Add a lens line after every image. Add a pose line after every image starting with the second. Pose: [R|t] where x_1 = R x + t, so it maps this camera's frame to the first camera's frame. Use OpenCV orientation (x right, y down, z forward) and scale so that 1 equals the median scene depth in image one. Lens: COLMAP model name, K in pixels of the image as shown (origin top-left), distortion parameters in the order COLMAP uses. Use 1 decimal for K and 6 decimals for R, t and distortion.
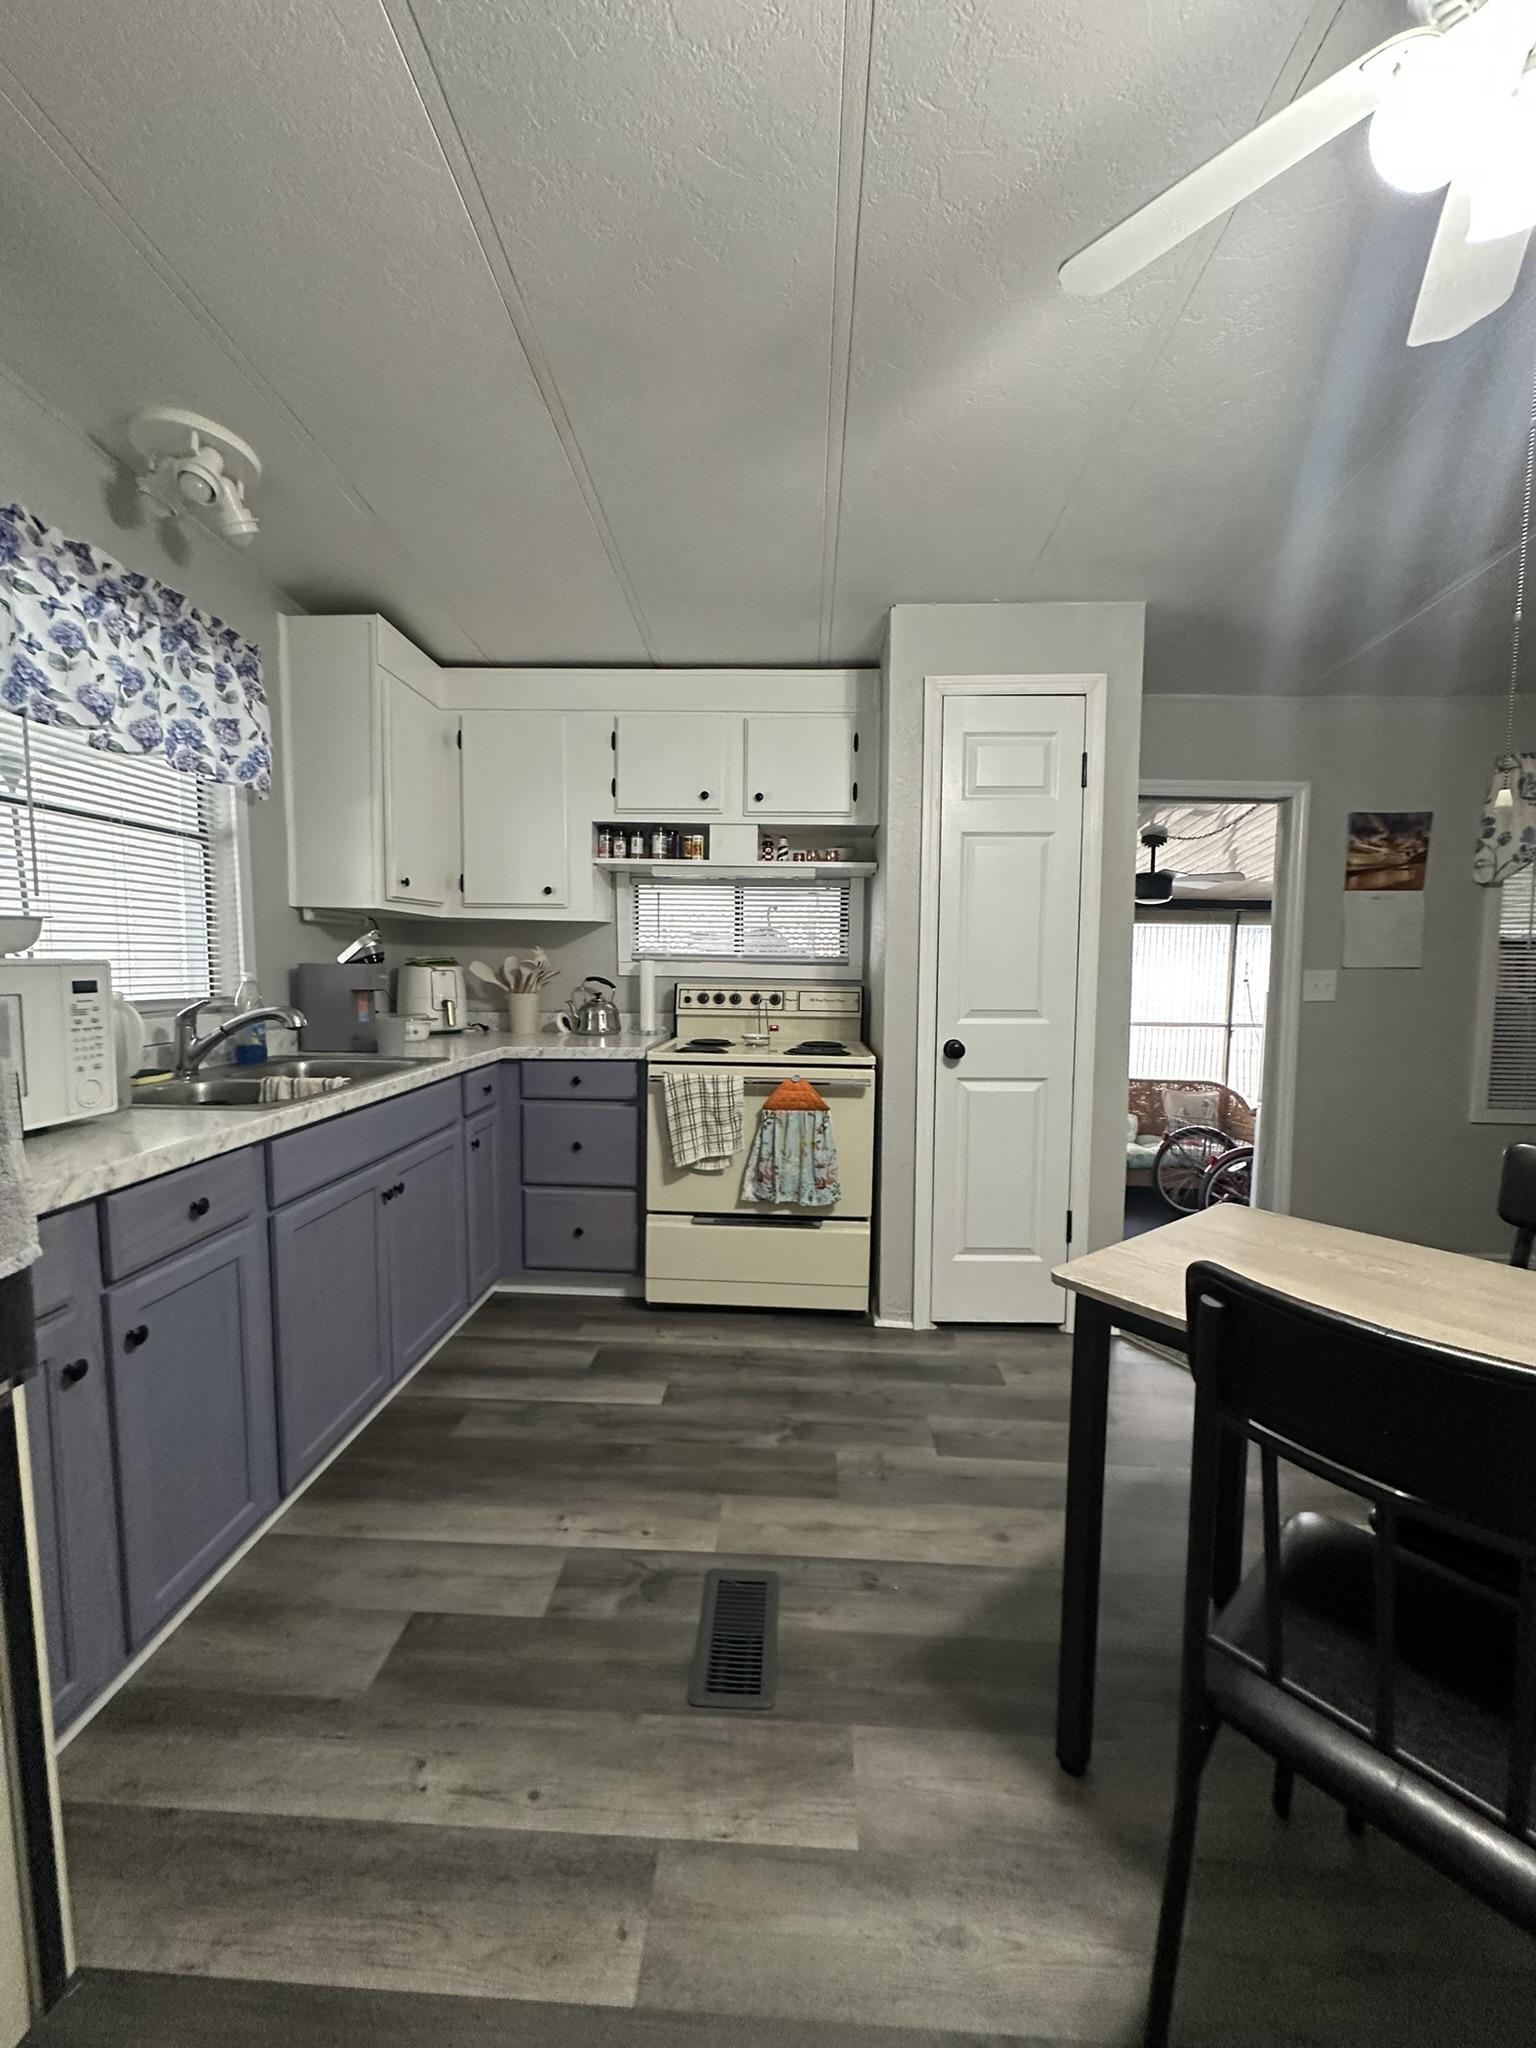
lens RADIAL K [[818.3, 0, 764.5], [0, 818.3, 1023.2], [0, 0, 1]] dist [-0.001917, 0.000685]
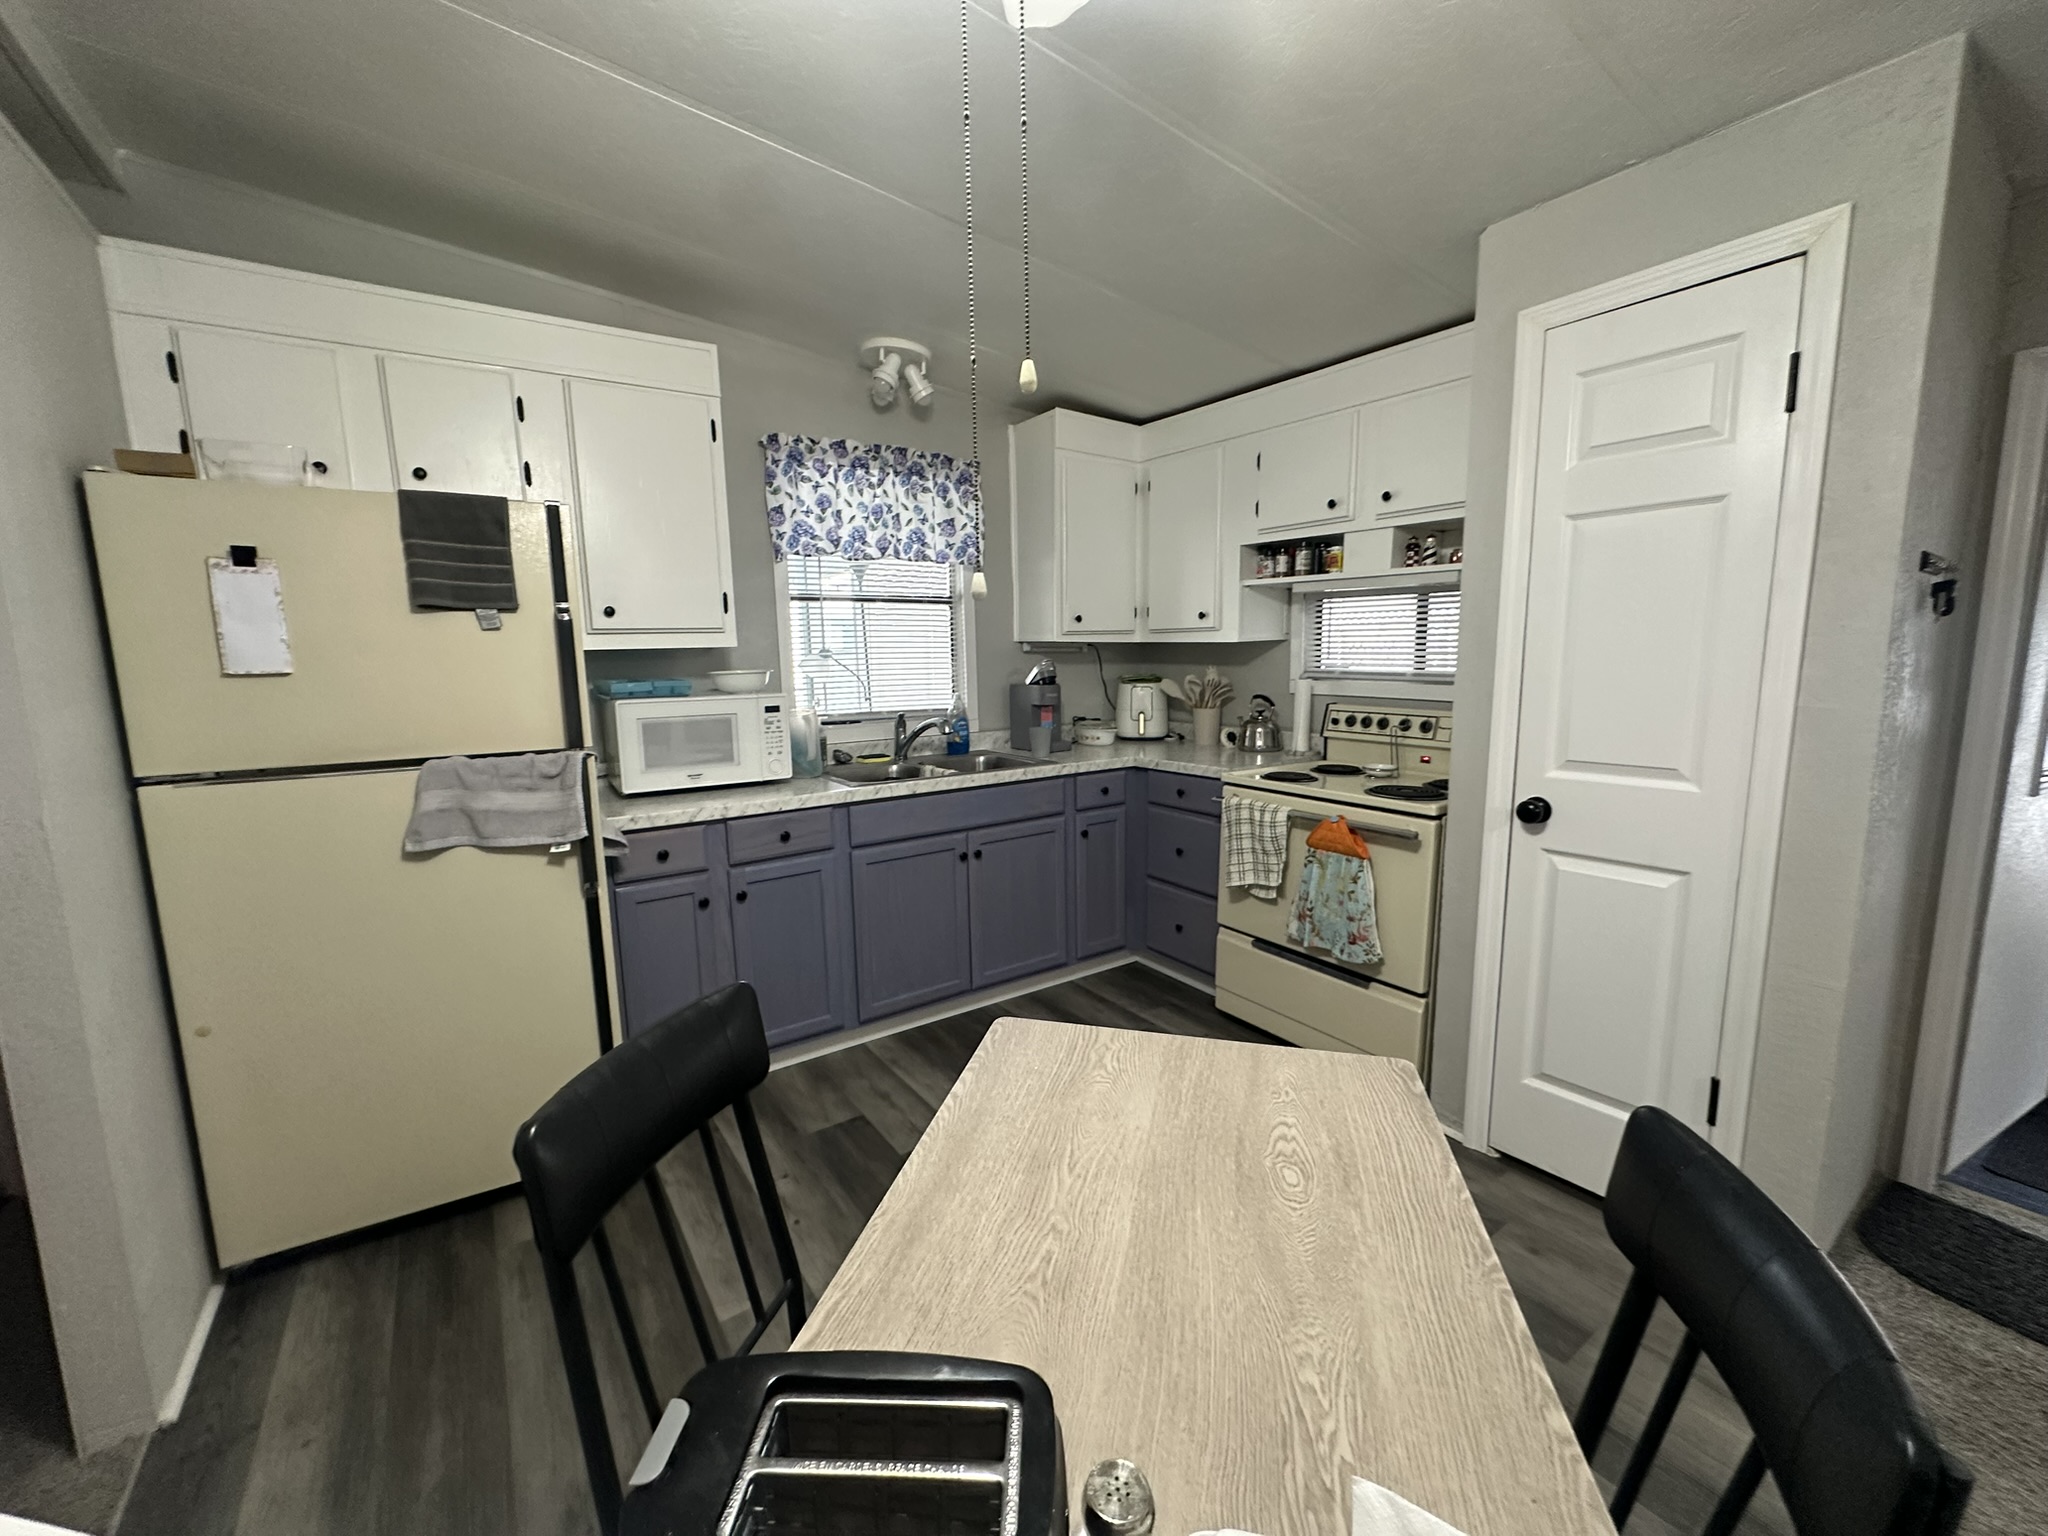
lens RADIAL K [[818.3, 0, 1026.7], [0, 818.3, 768.9], [0, 0, 1]] dist [-0.001917, 0.000685]
pose [[0.613249, 0.095780, -0.784061, 0.533336], [-0.042059, 0.995172, 0.088673, -0.053125], [0.788769, -0.021402, 0.614317, 0.170315]]
